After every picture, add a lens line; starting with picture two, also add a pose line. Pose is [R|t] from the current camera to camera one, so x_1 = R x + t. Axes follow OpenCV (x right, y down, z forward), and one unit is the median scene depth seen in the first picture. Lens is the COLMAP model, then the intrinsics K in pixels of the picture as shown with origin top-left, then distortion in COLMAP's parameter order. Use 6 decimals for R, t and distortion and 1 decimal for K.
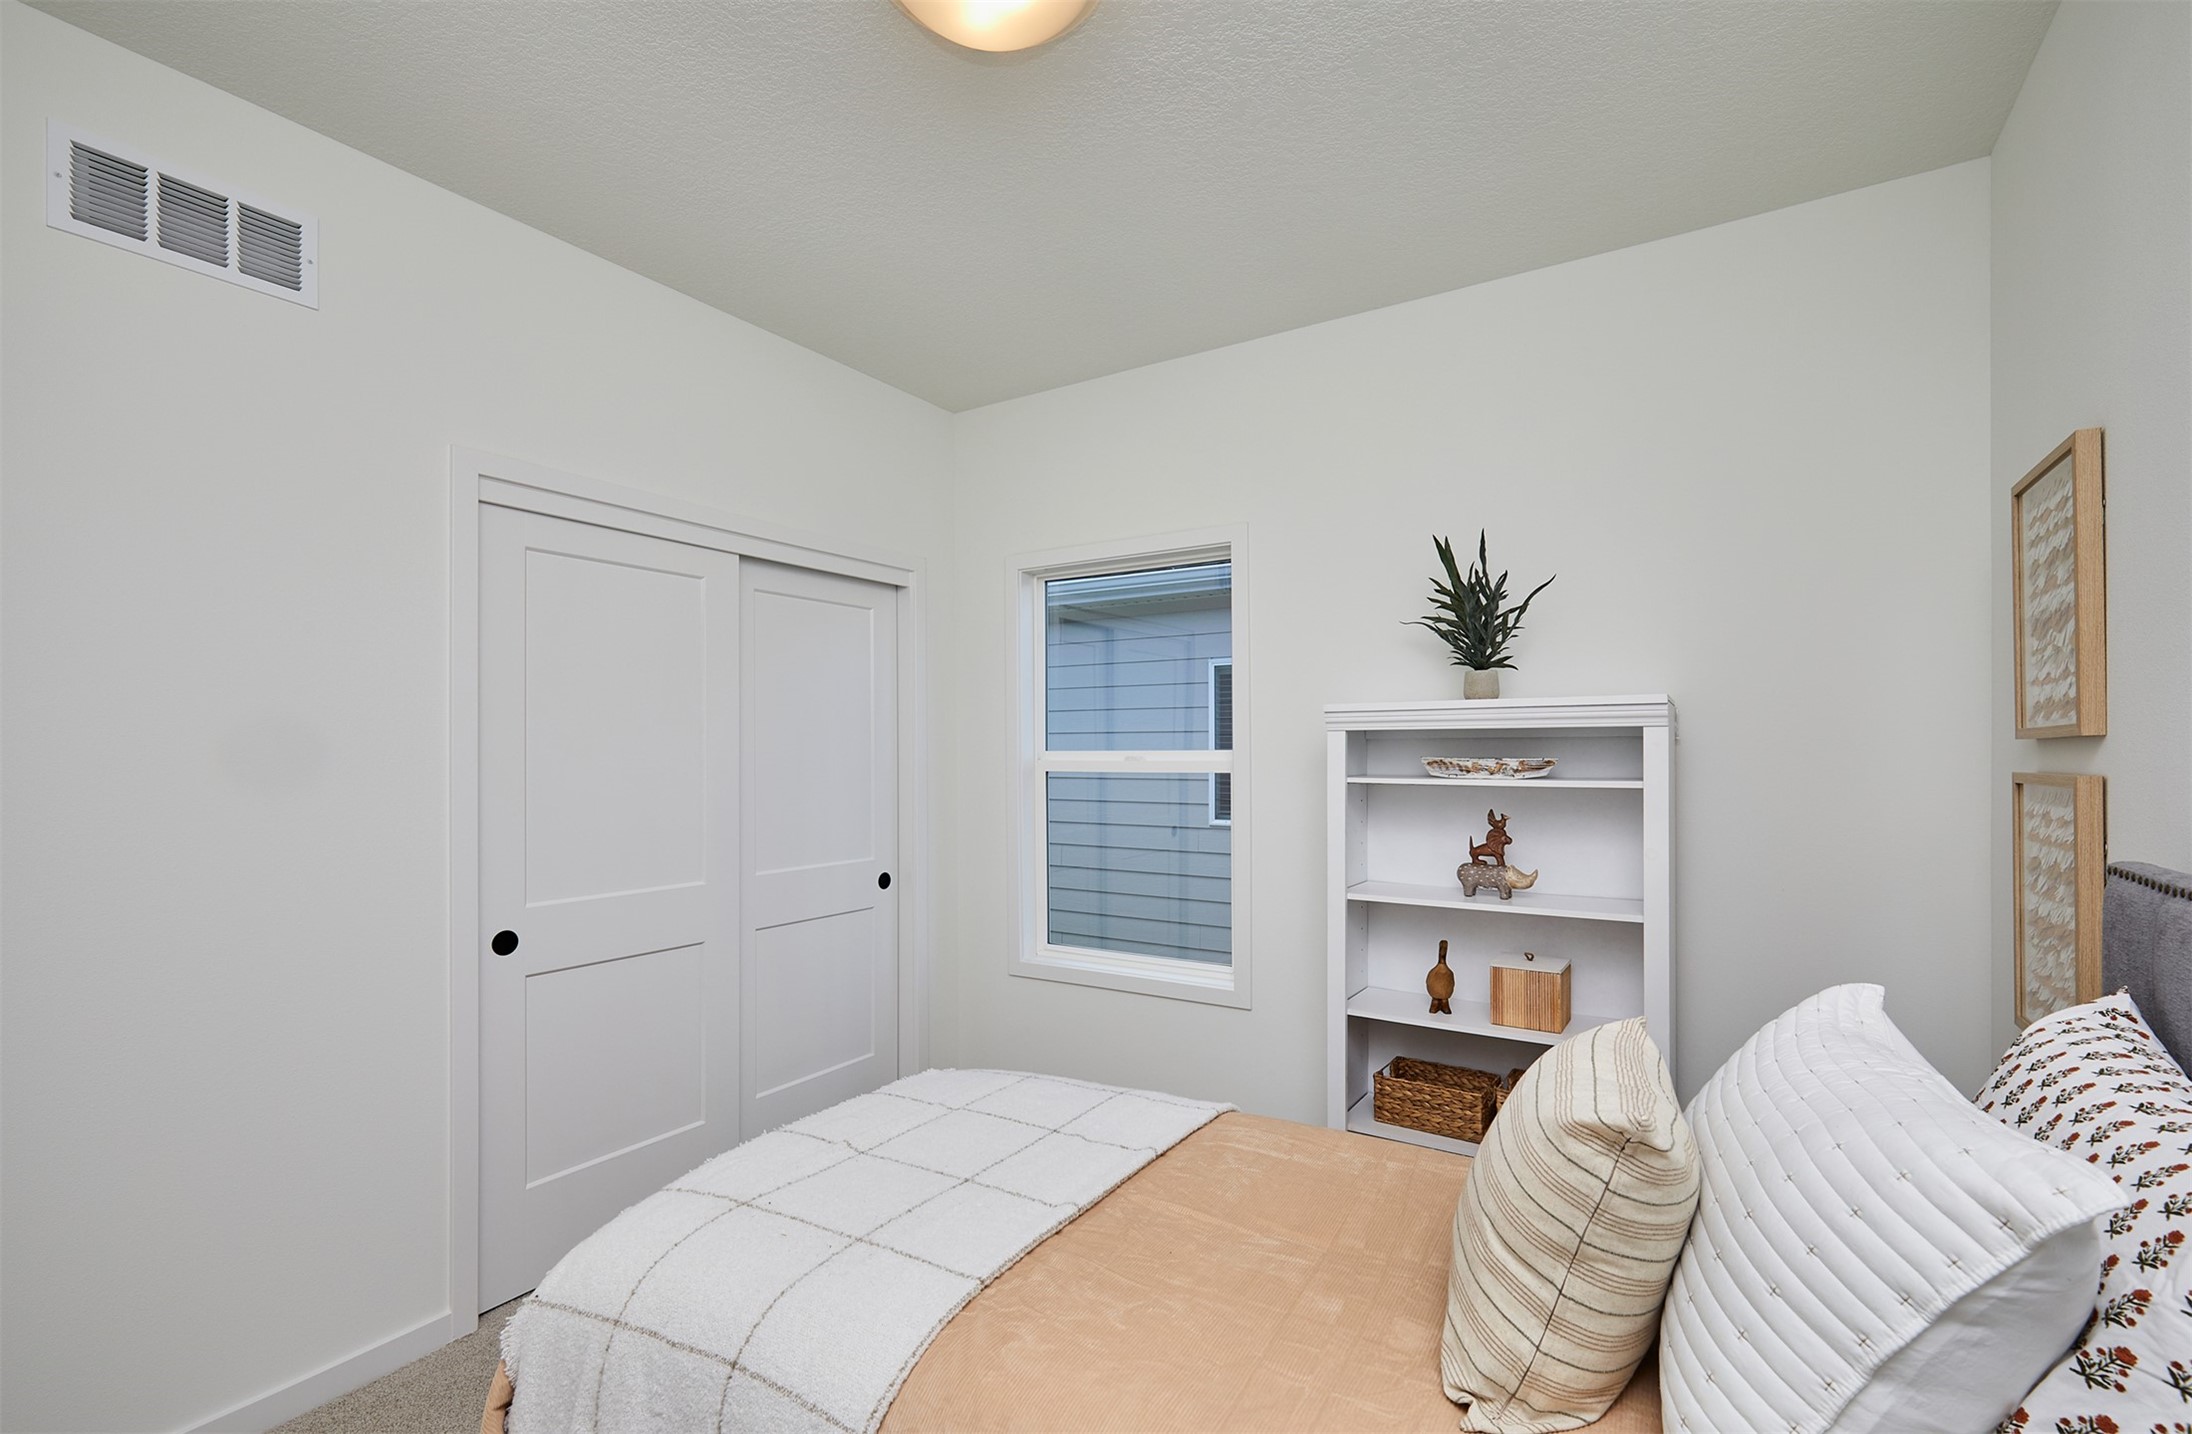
lens RADIAL K [[957.3, 0, 1095.5], [0, 957.3, 745.2], [0, 0, 1]] dist [0.001706, 0.000013]
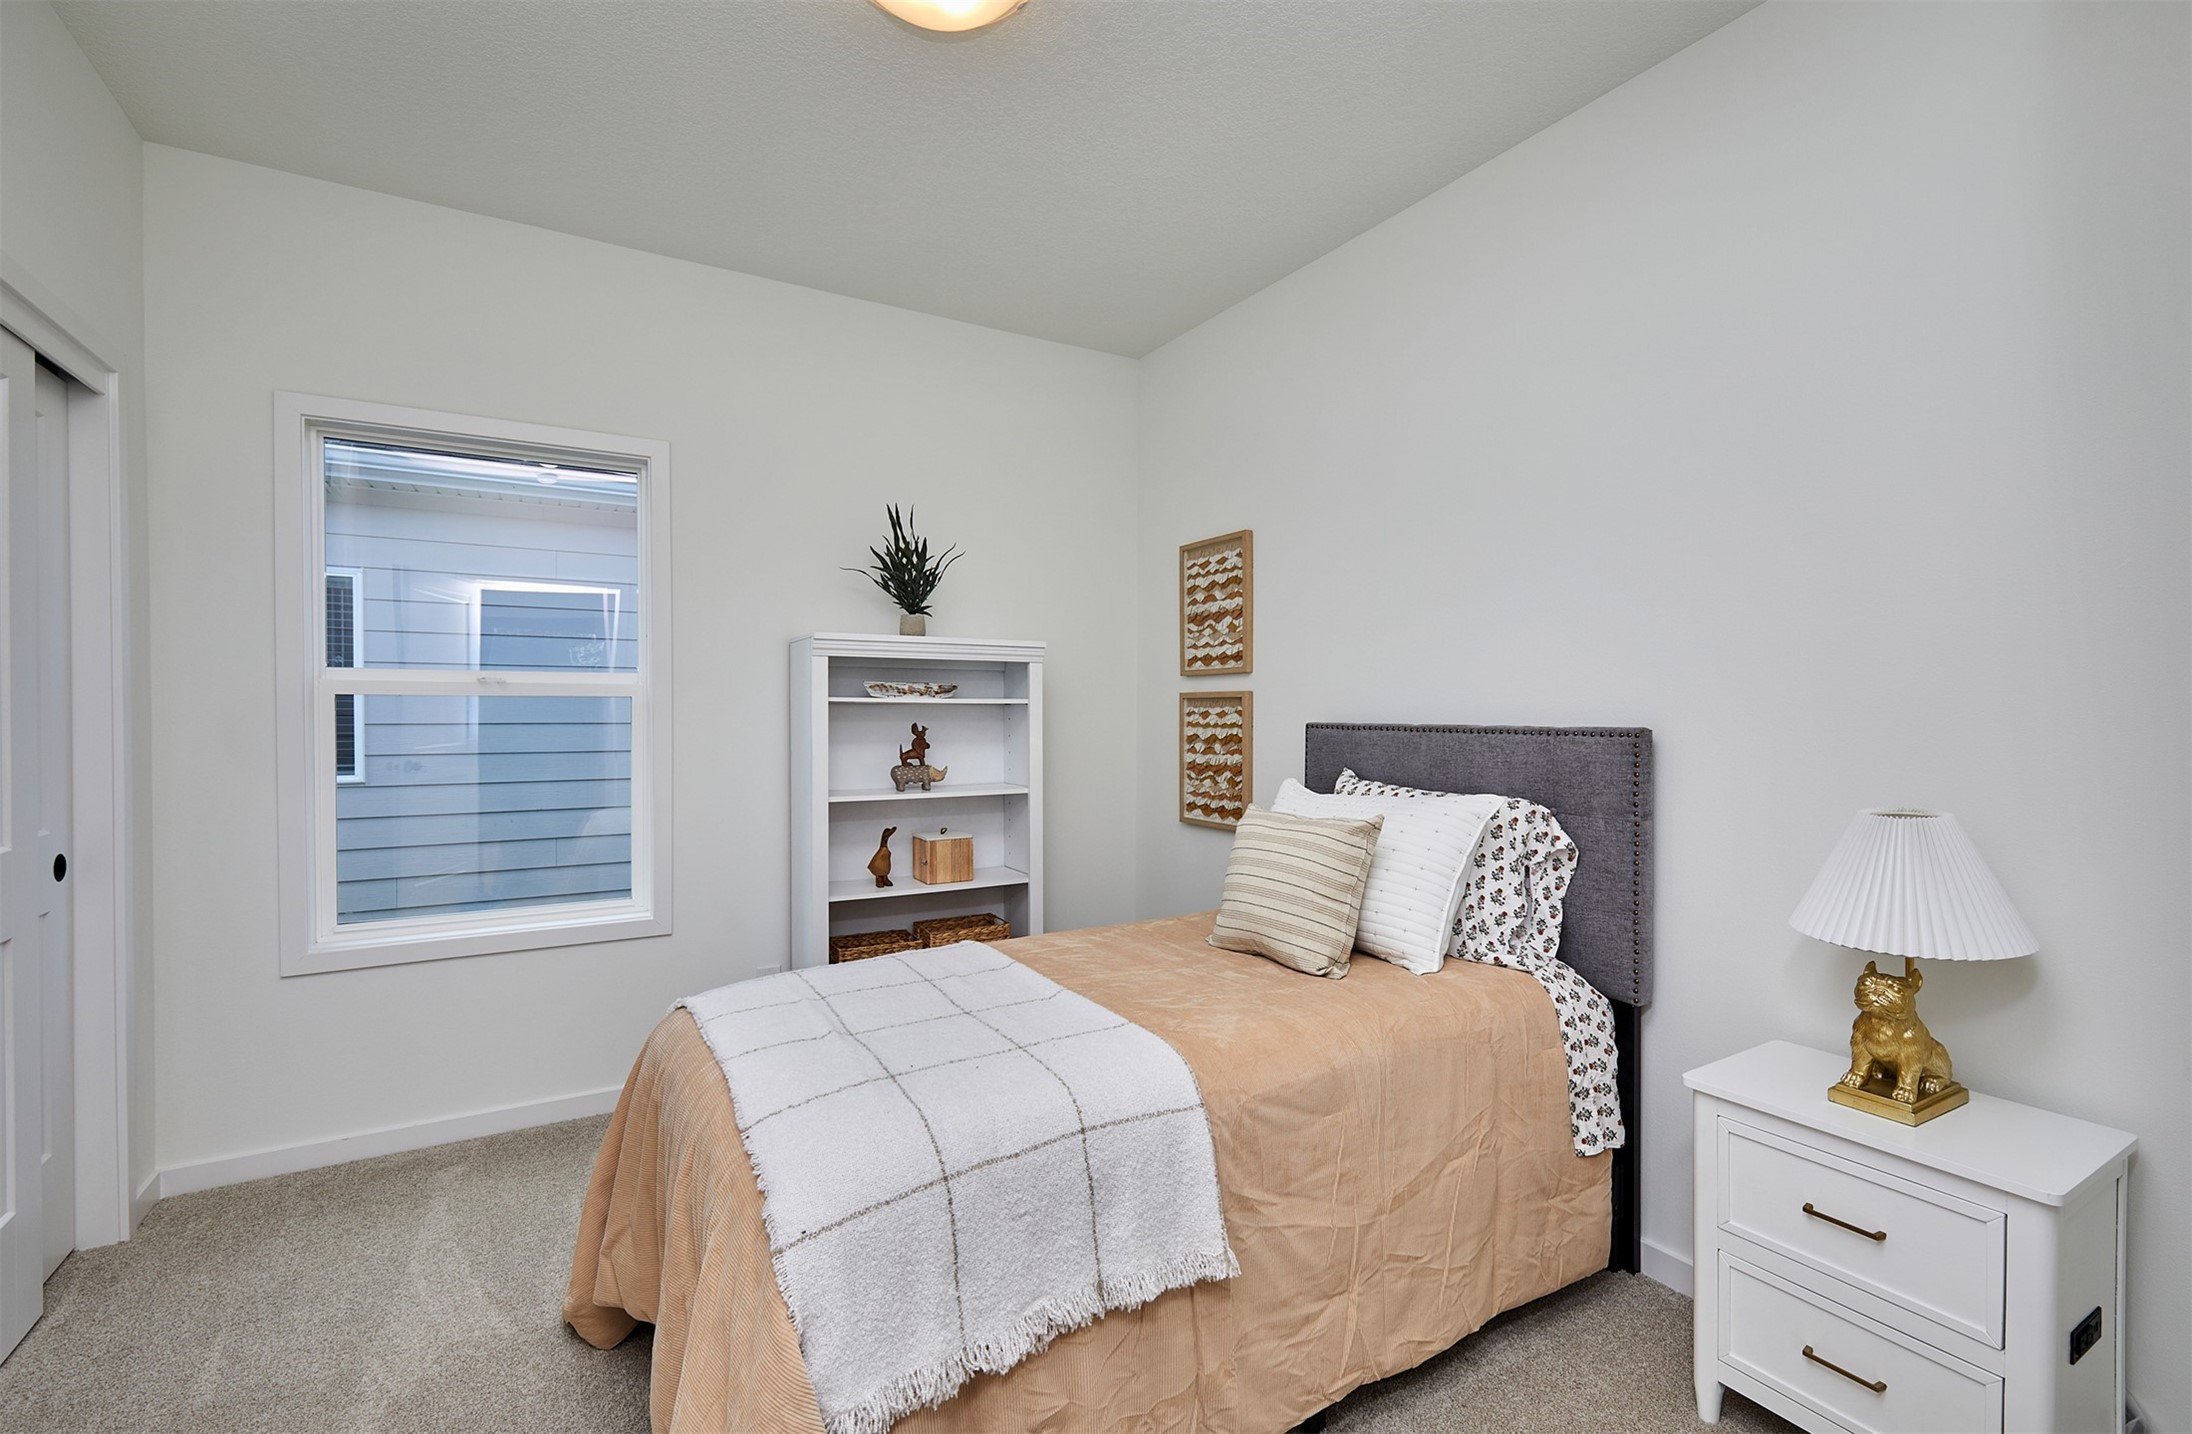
lens RADIAL K [[973.8, 0, 1096.0], [0, 973.8, 717.0], [0, 0, 1]] dist [-0.000473, -0.000075]
pose [[0.457916, -0.002561, 0.888992, -0.648144], [-0.011233, 0.999899, 0.008667, 0.046014], [-0.888924, -0.013955, 0.457842, 0.184067]]
